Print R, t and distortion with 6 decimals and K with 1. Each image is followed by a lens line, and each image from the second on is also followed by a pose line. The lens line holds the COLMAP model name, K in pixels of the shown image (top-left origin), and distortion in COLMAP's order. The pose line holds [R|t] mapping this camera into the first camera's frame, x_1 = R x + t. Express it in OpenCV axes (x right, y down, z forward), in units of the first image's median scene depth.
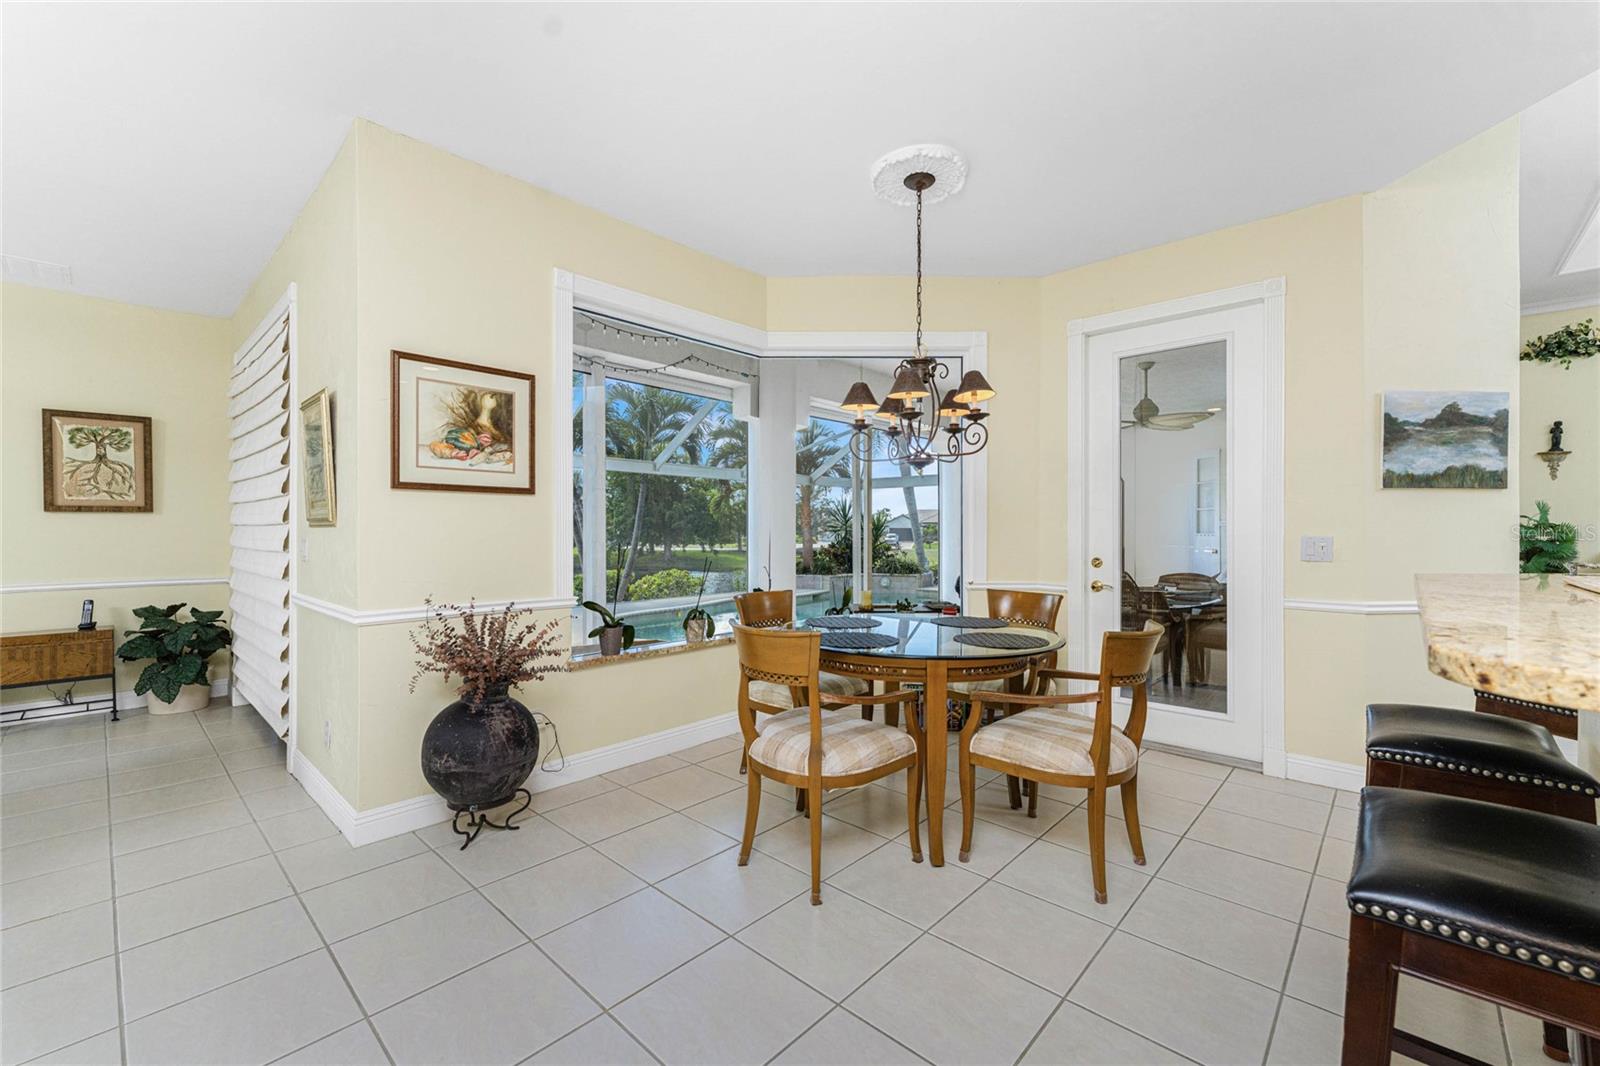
lens RADIAL K [[643.6, 0, 800.8], [0, 643.6, 533.0], [0, 0, 1]] dist [0.002304, -0.000200]
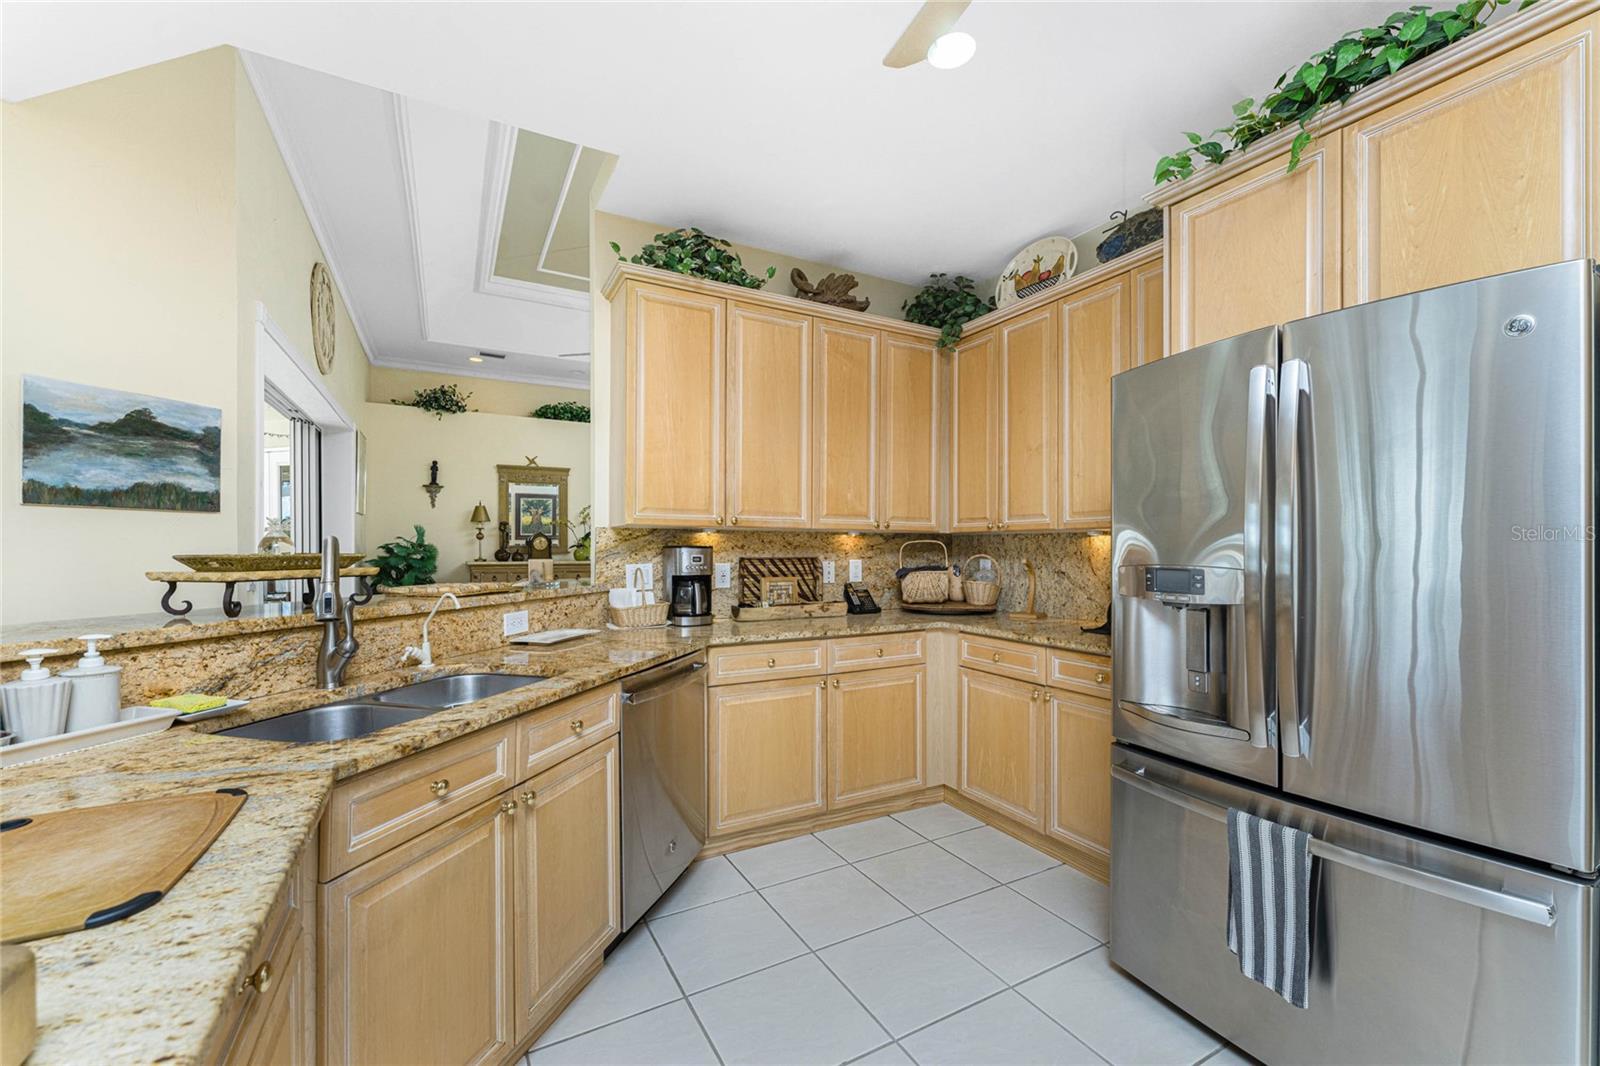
lens RADIAL K [[643.6, 0, 793.7], [0, 643.6, 546.9], [0, 0, 1]] dist [0.002304, -0.000200]
pose [[0.319560, -0.000660, 0.947566, 0.360202], [0.000926, 0.999999, 0.000384, -0.014011], [-0.947565, 0.000754, 0.319561, -0.065644]]
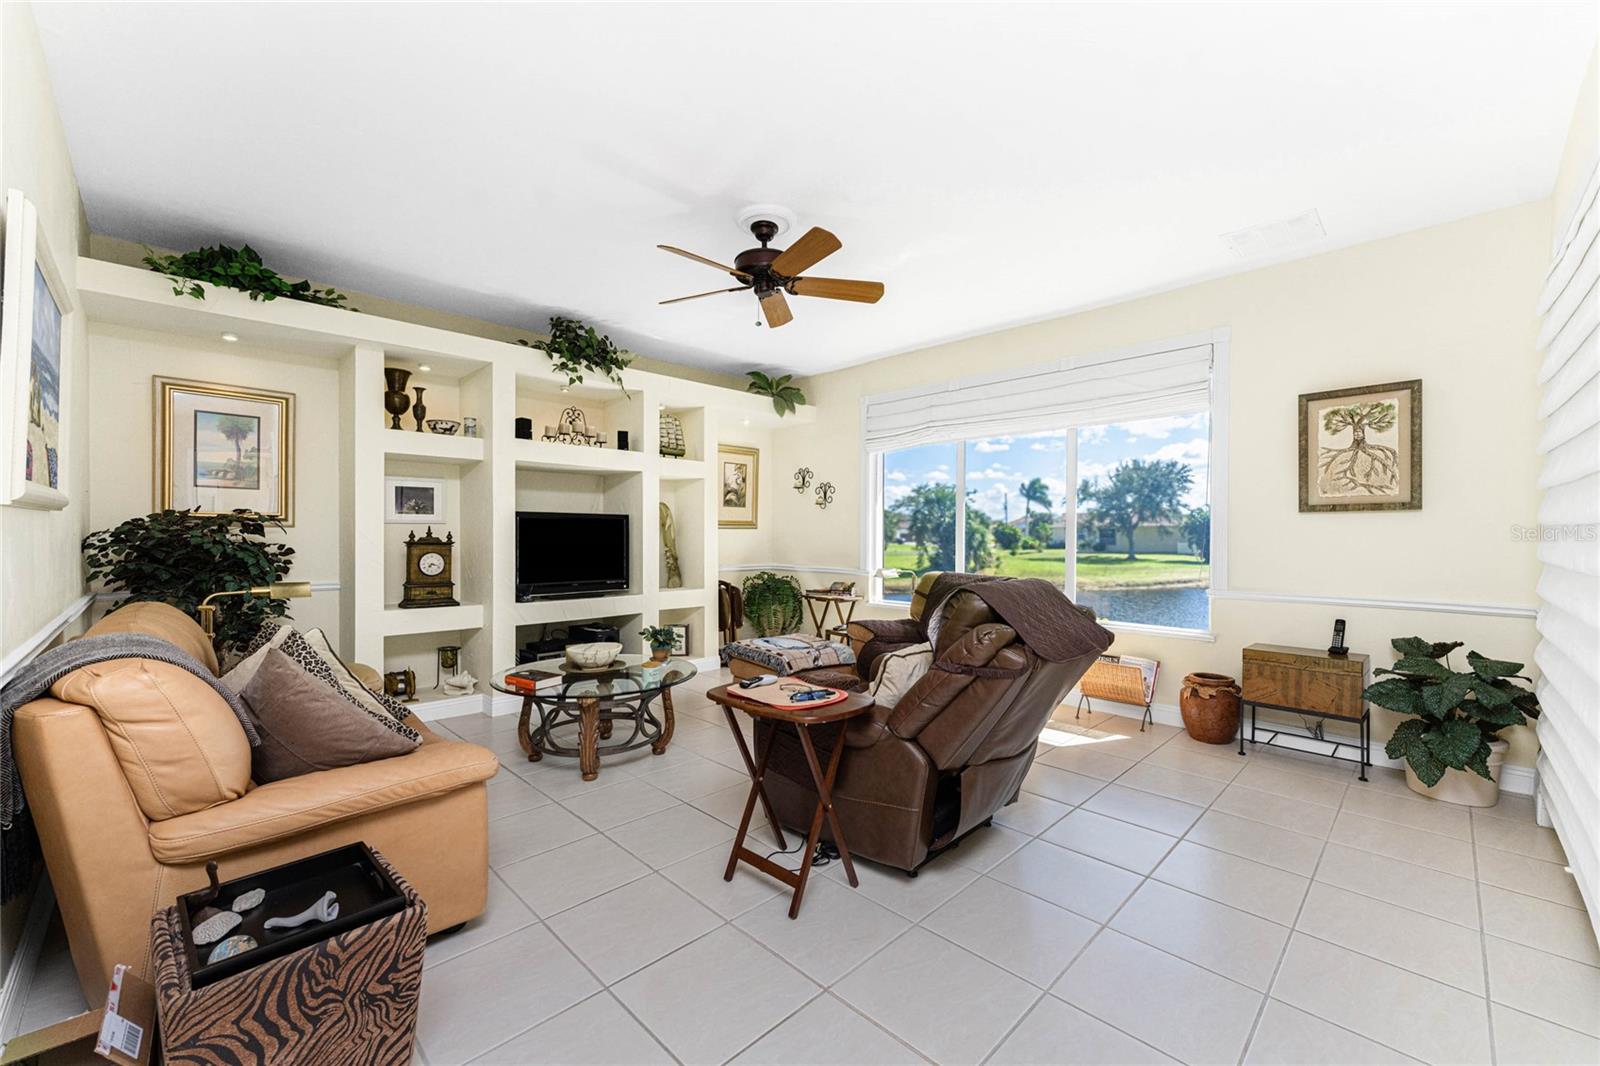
lens RADIAL K [[643.6, 0, 789.4], [0, 643.6, 540.2], [0, 0, 1]] dist [0.002304, -0.000200]
pose [[-0.057313, 0.012570, -0.998277, -0.269460], [-0.007290, 0.999889, 0.013009, -0.001970], [0.998330, 0.008023, -0.057215, 0.375044]]
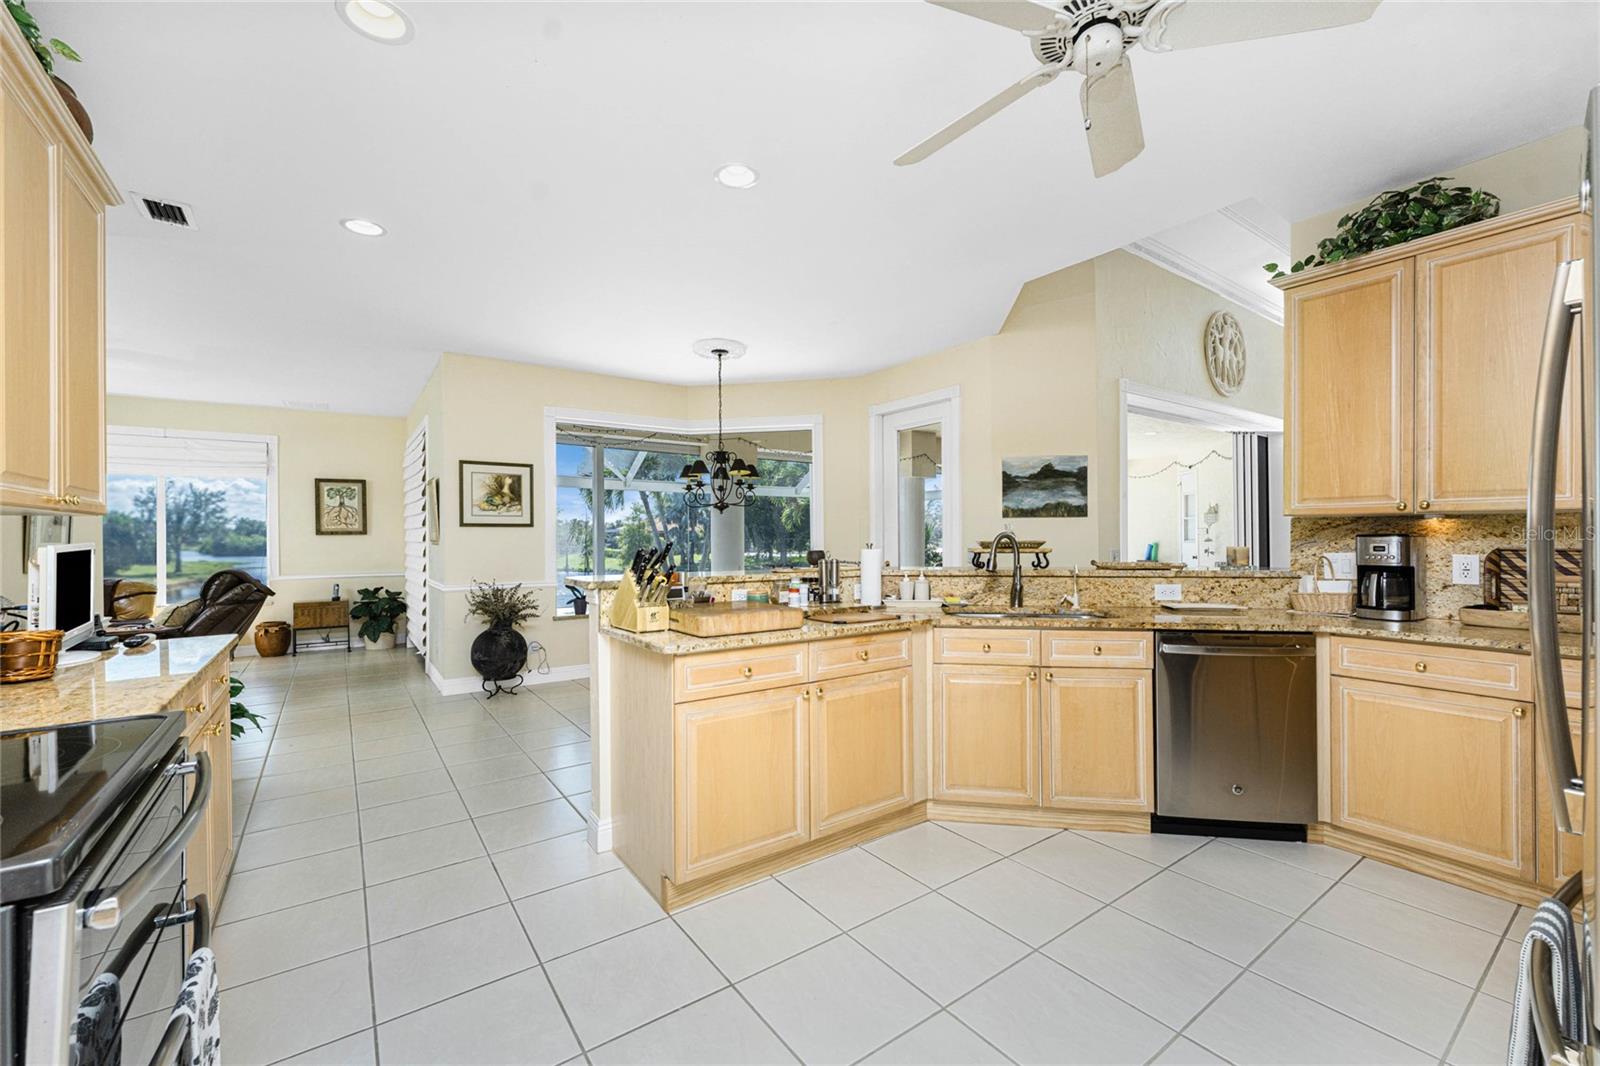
lens RADIAL K [[643.6, 0, 802.0], [0, 643.6, 537.2], [0, 0, 1]] dist [0.002304, -0.000200]
pose [[0.979411, -0.006554, -0.201770, 0.552103], [0.005969, 0.999976, -0.003507, -0.013092], [0.201788, 0.002230, 0.979427, -0.518200]]
